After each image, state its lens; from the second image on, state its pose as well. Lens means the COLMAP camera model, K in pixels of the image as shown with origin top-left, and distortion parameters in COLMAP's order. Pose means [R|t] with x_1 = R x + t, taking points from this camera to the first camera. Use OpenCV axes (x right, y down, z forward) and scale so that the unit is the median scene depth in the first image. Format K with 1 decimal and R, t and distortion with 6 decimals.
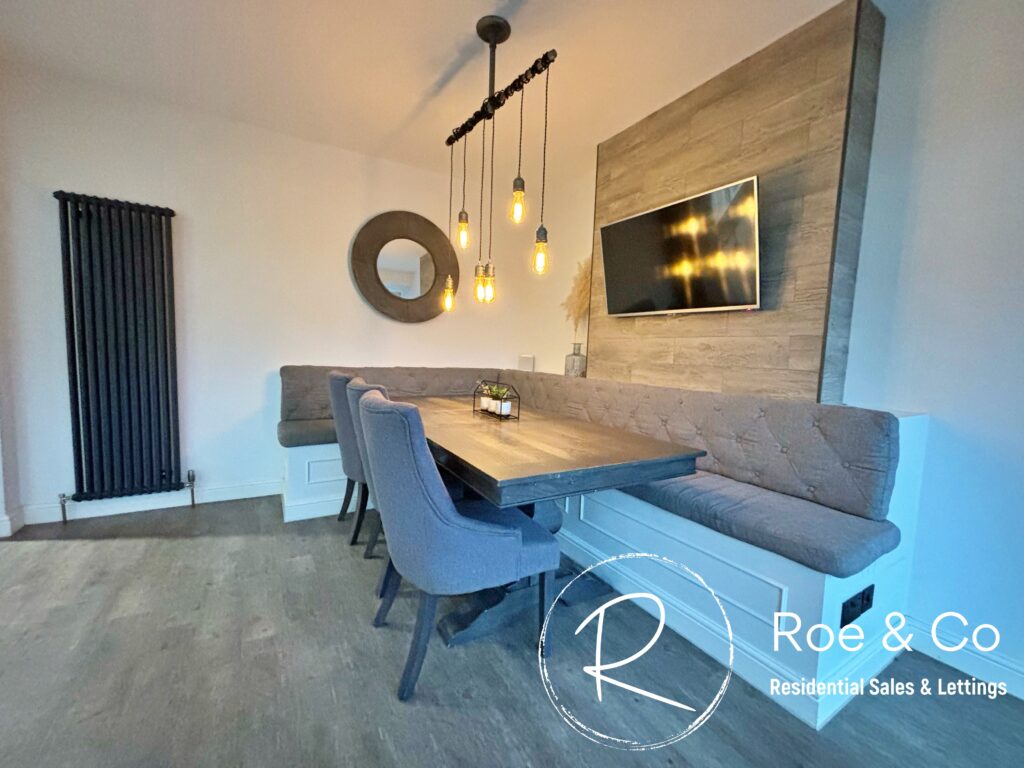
lens RADIAL K [[413.4, 0, 508.0], [0, 413.4, 387.6], [0, 0, 1]] dist [0.000899, 0.000015]
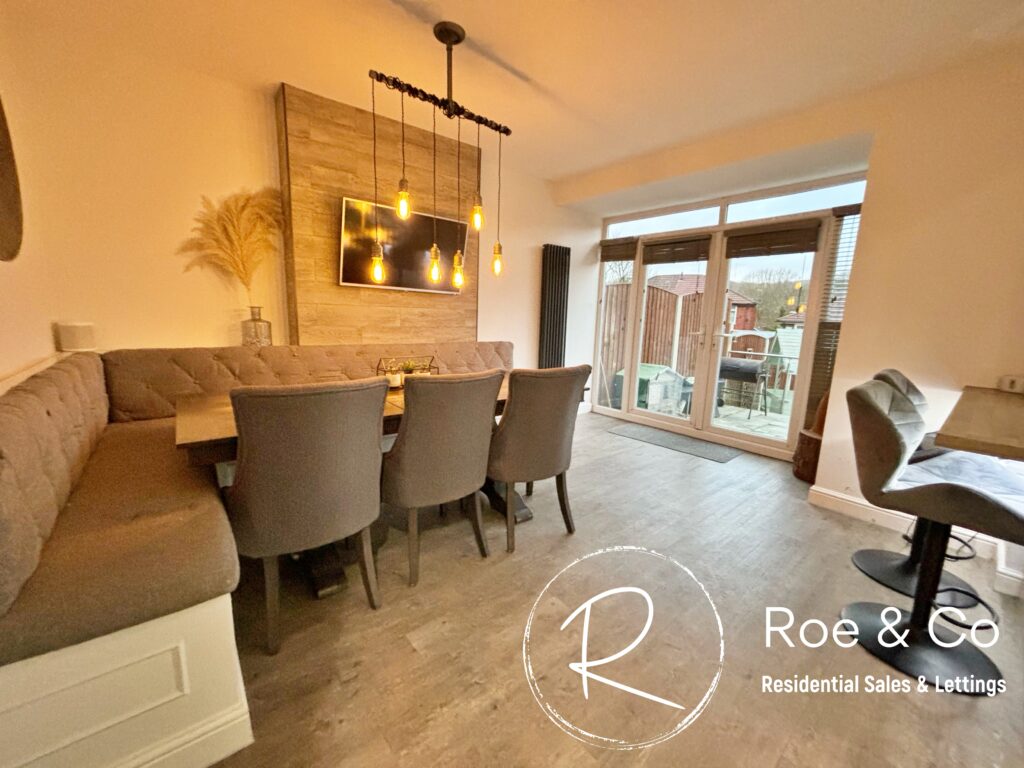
lens RADIAL K [[411.7, 0, 513.3], [0, 411.7, 385.7], [0, 0, 1]] dist [0.002994, -0.000395]
pose [[-0.139369, -0.212950, 0.967072, -1.081647], [0.051918, 0.973689, 0.221889, -0.158387], [-0.988879, 0.081133, -0.124647, 0.861161]]
